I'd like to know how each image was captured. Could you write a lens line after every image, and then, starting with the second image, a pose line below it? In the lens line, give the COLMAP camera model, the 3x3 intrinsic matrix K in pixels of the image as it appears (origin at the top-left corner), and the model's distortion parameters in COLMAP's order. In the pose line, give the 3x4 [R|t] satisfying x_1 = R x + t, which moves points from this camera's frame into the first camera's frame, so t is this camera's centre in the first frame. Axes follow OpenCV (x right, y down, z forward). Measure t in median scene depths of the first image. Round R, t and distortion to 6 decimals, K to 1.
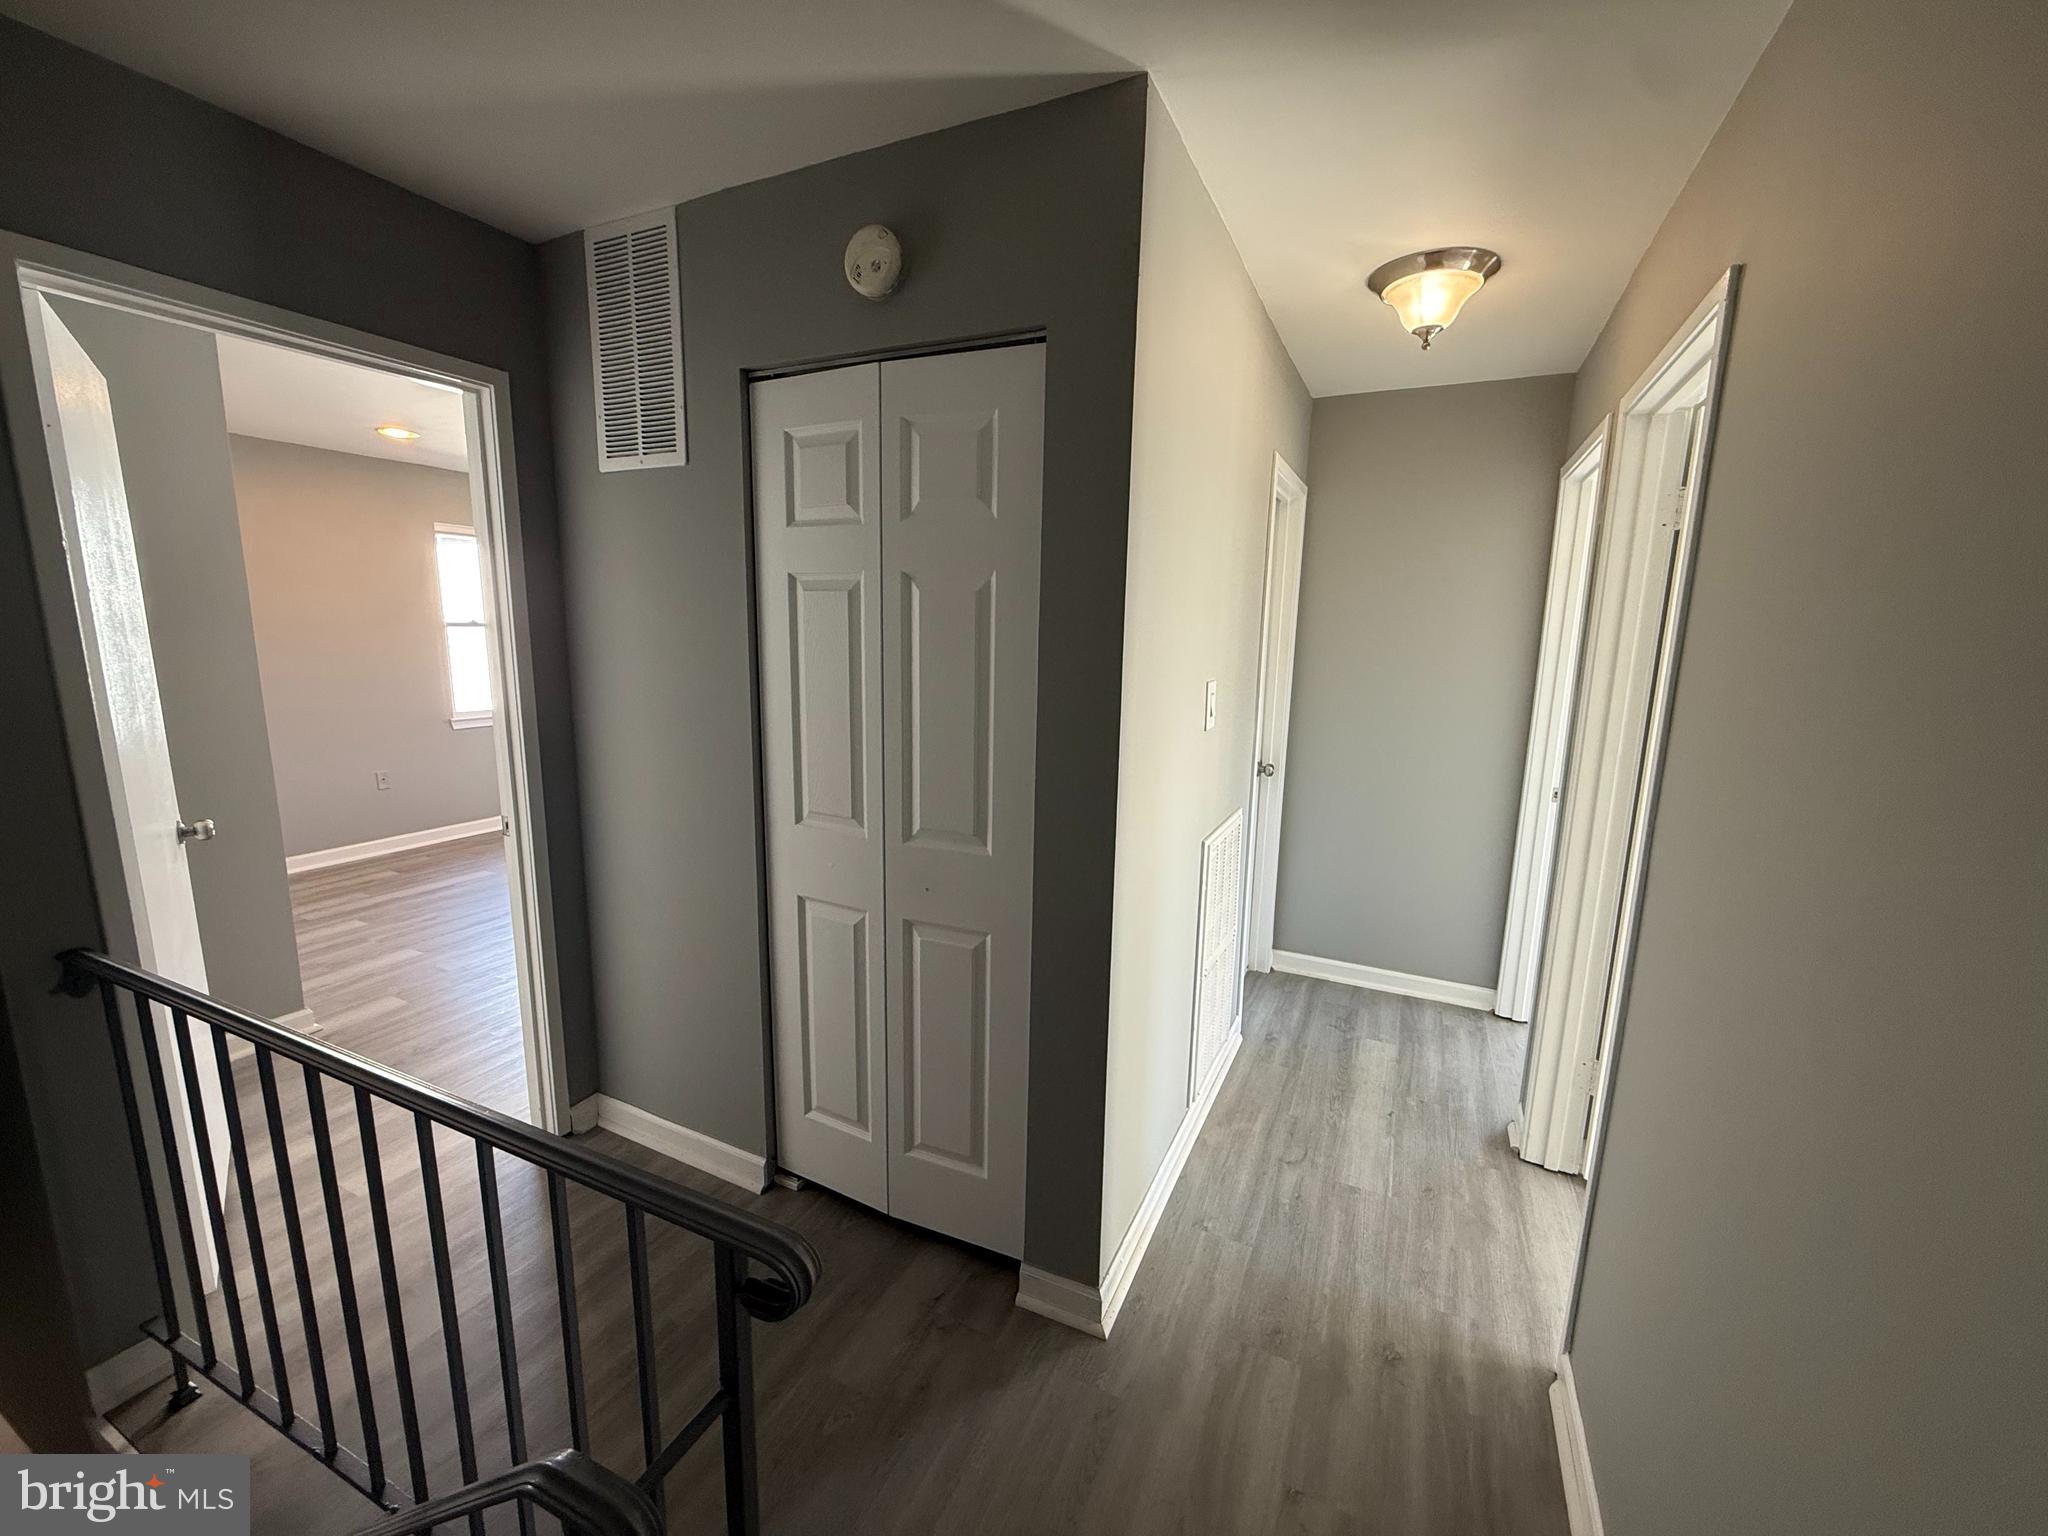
lens RADIAL K [[821.3, 0, 1028.6], [0, 821.3, 769.6], [0, 0, 1]] dist [-0.001922, 0.000491]
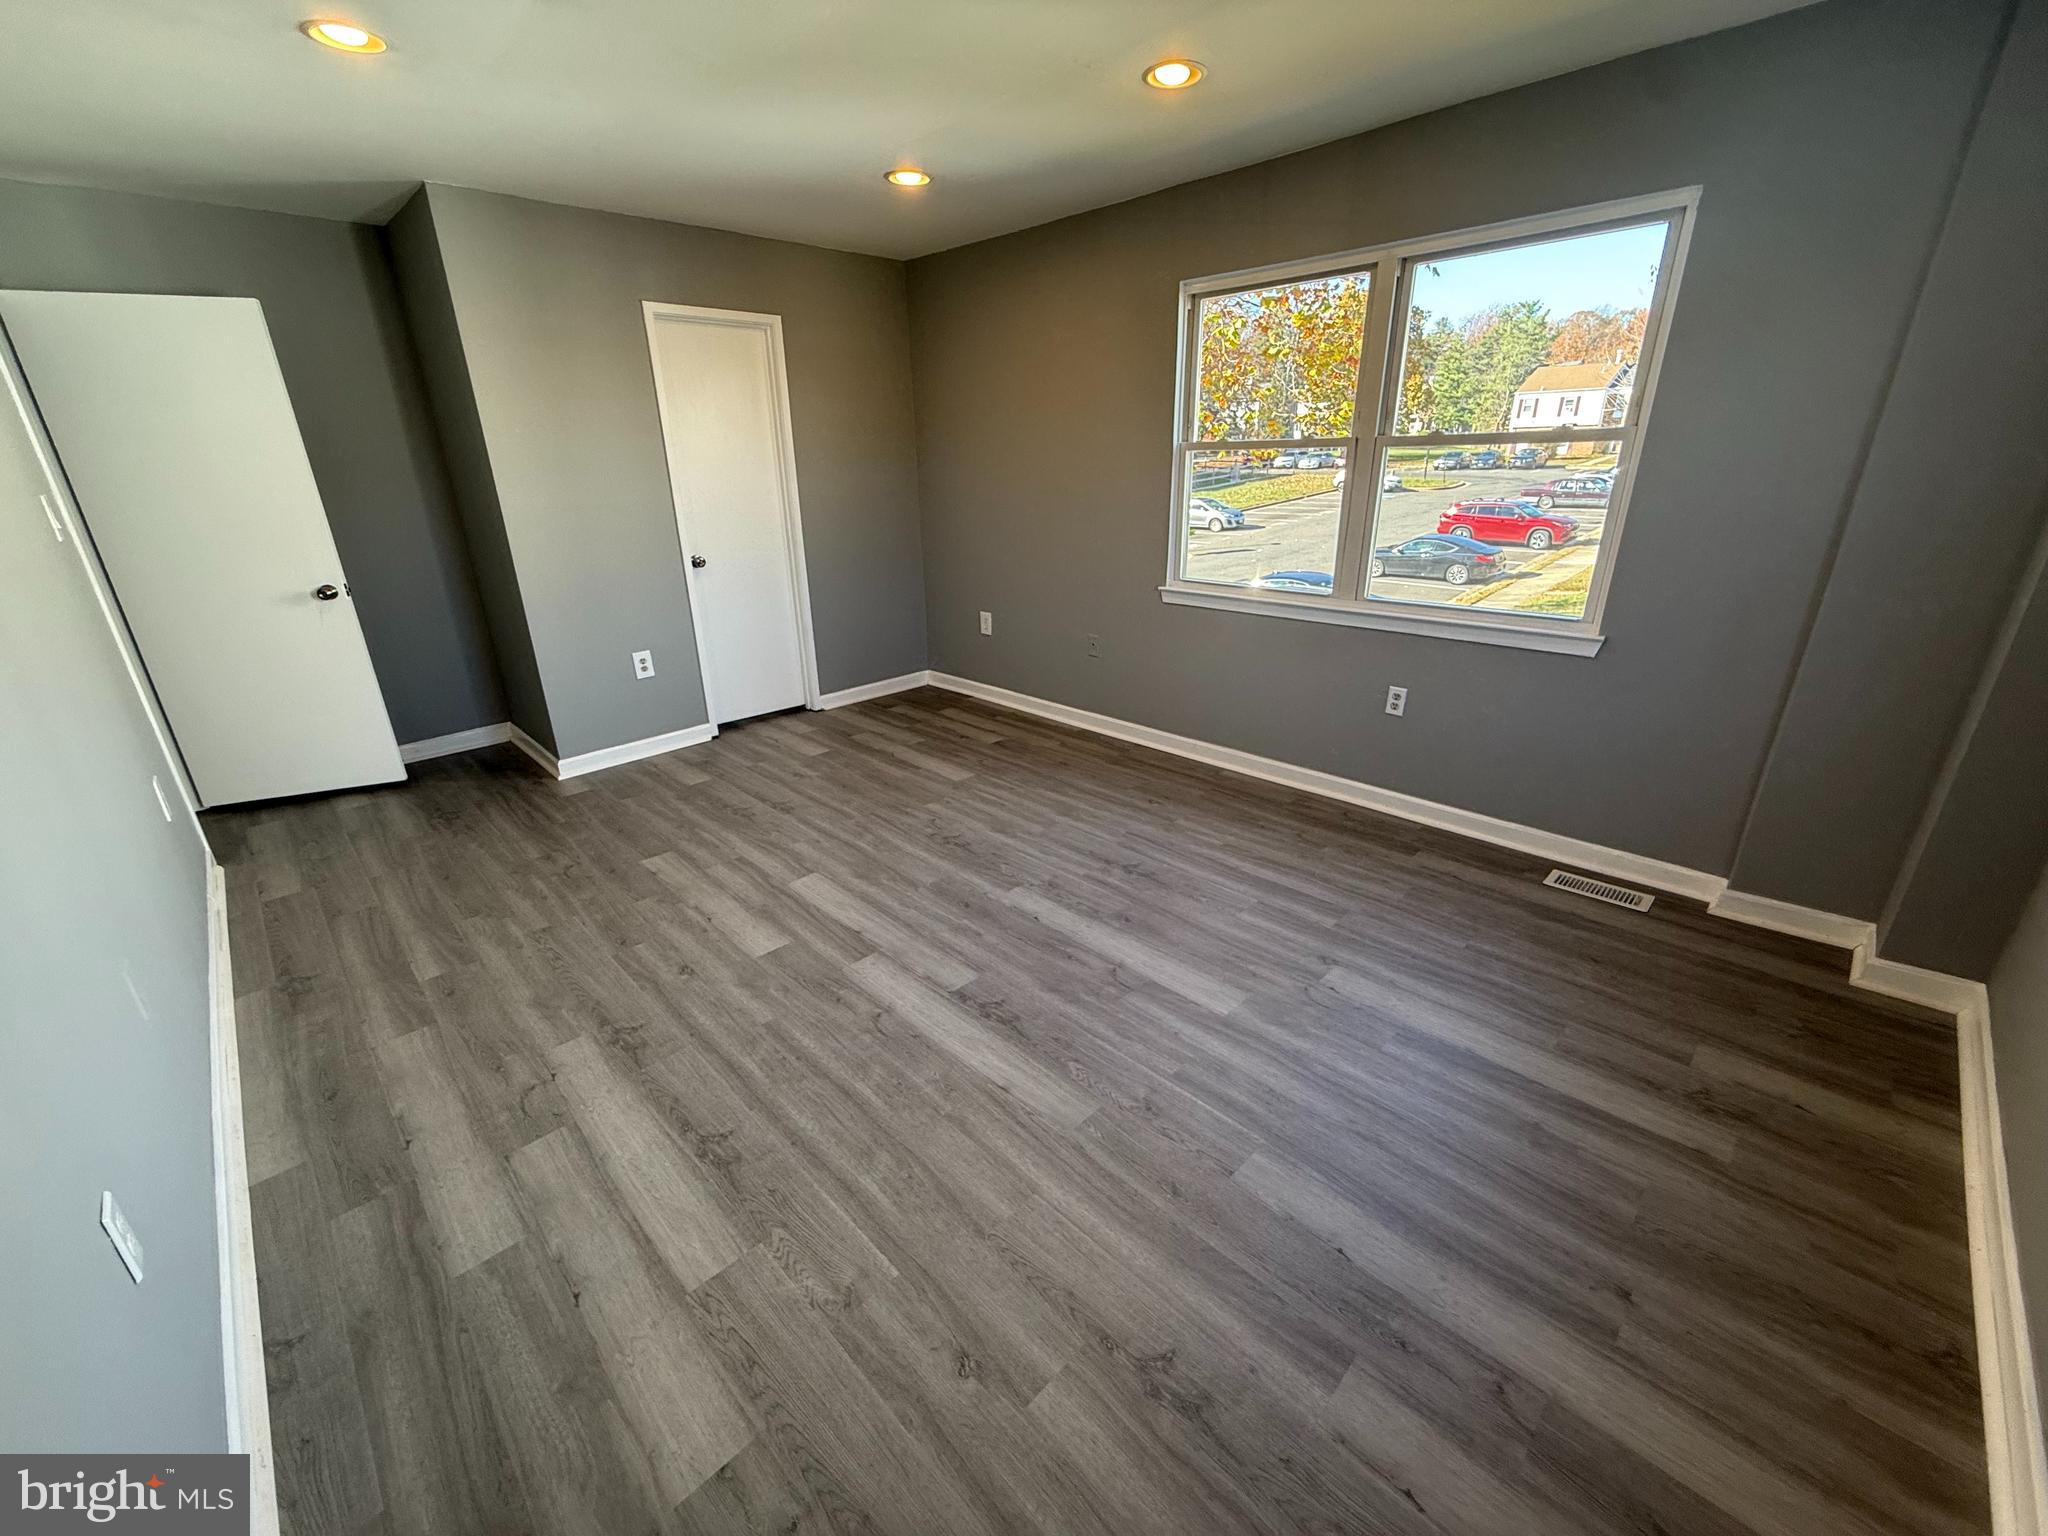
lens RADIAL K [[821.3, 0, 1017.4], [0, 821.3, 768.7], [0, 0, 1]] dist [-0.001922, 0.000491]
pose [[-0.345336, 0.326186, -0.879969, 0.018523], [-0.152757, 0.905613, 0.395640, -0.212209], [0.925963, 0.271050, -0.262914, 1.304217]]
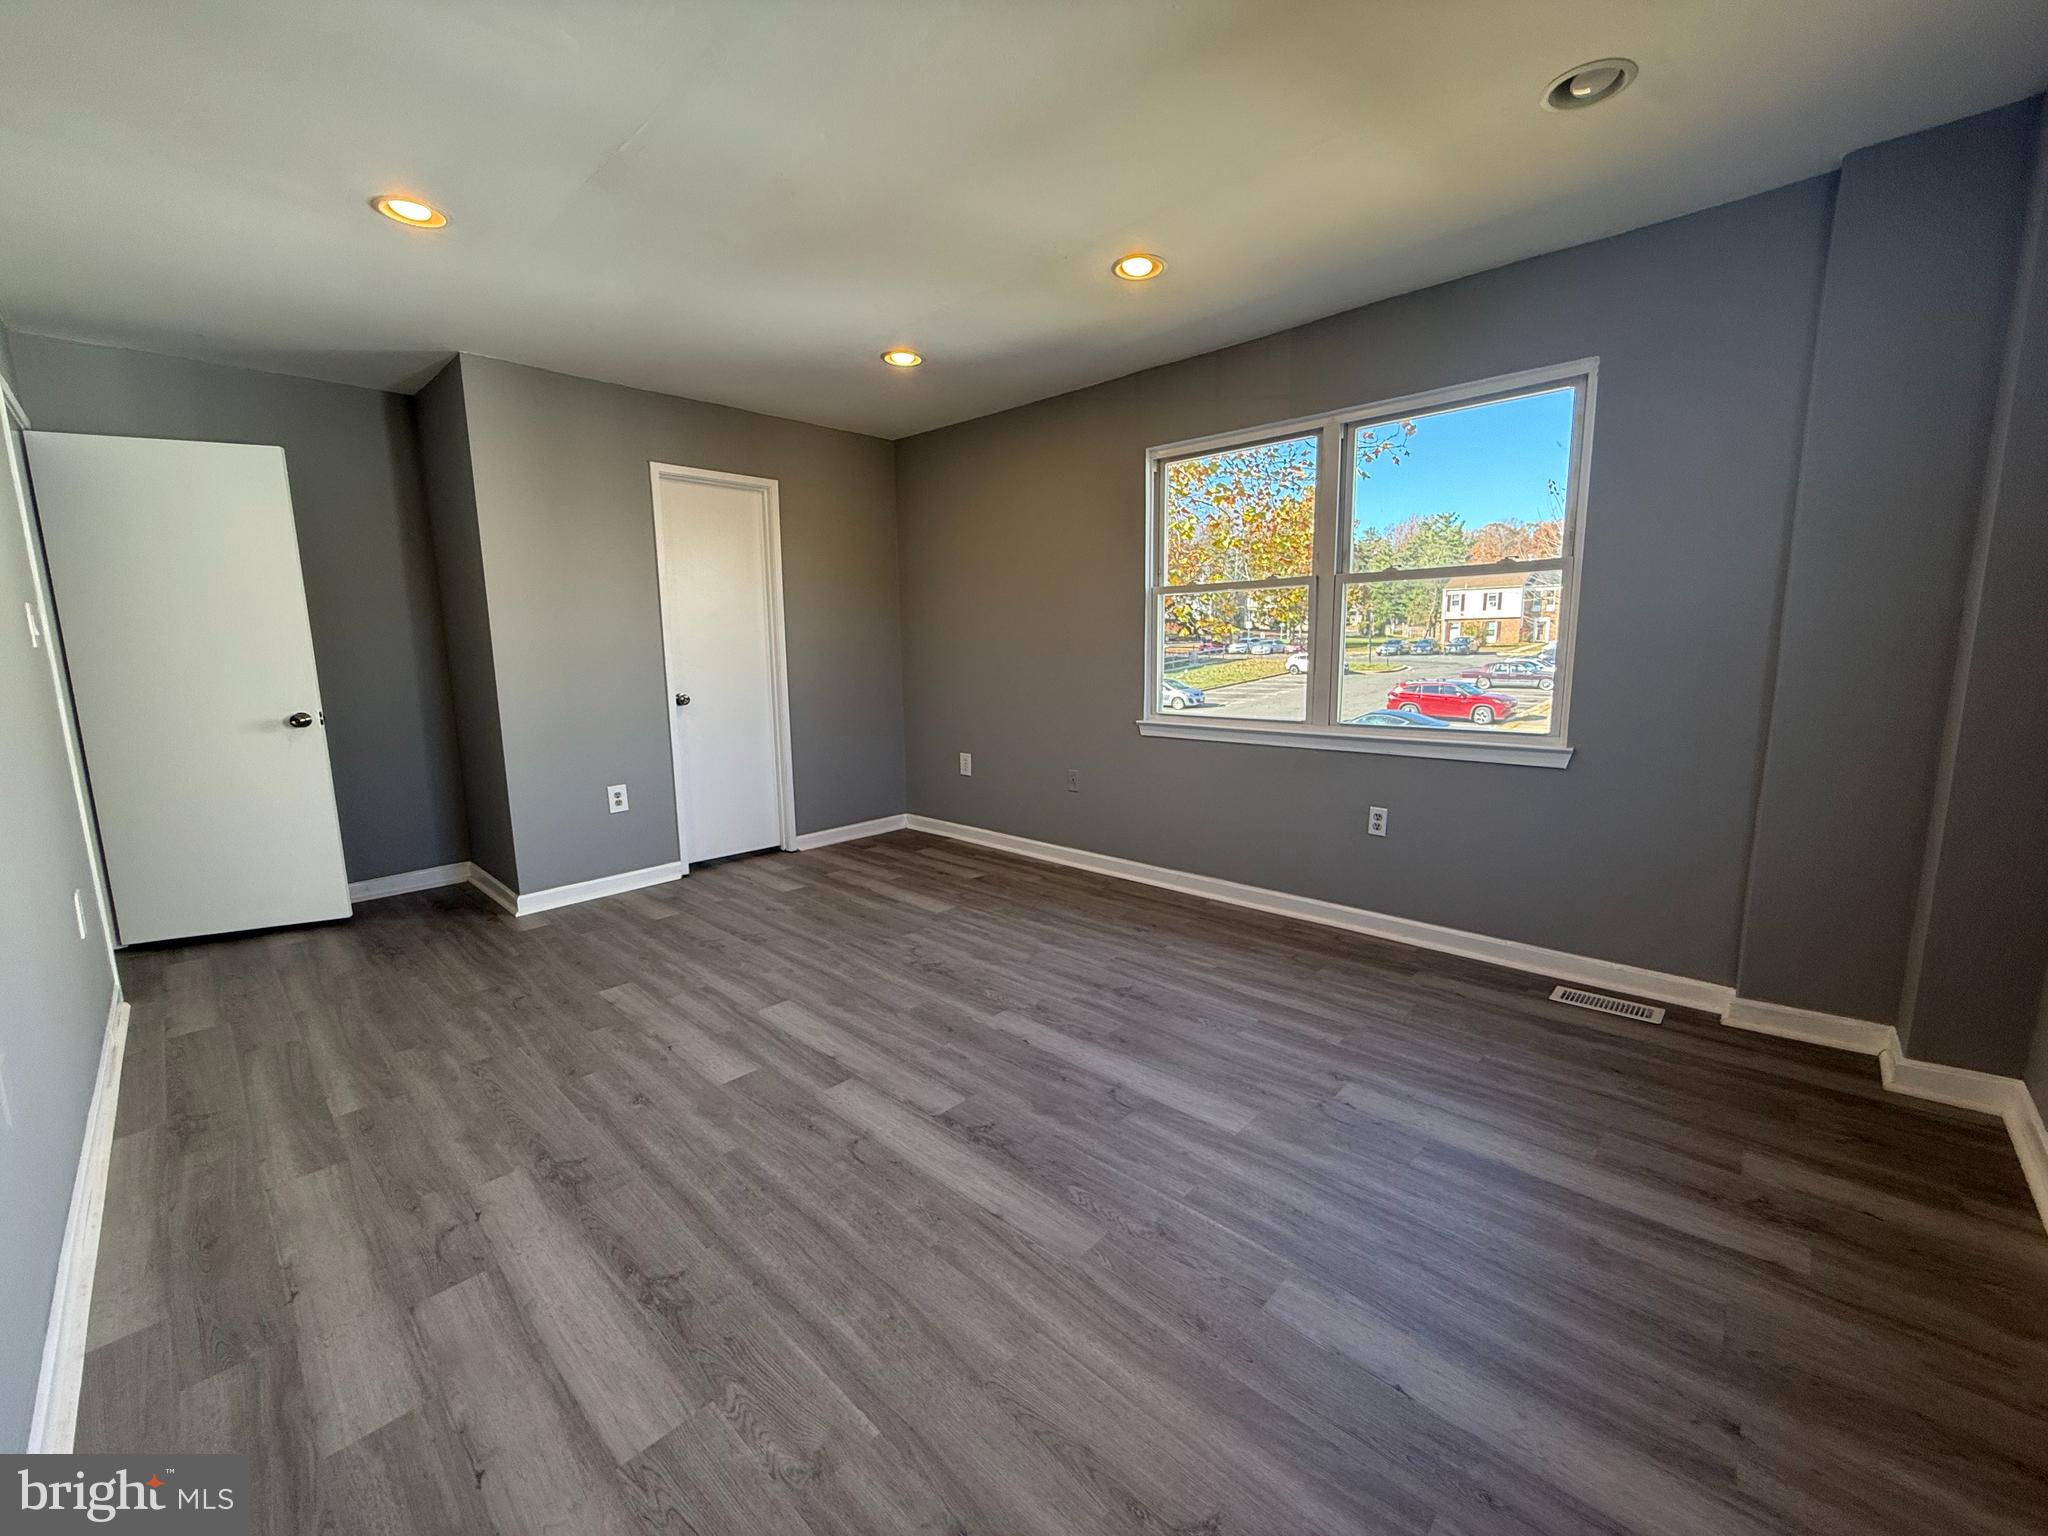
lens RADIAL K [[821.3, 0, 1018.0], [0, 821.3, 766.5], [0, 0, 1]] dist [-0.001922, 0.000491]
pose [[-0.310940, 0.131109, -0.941343, 0.025022], [-0.158927, 0.969322, 0.187502, -0.165550], [0.937048, 0.207907, -0.280565, 1.302323]]
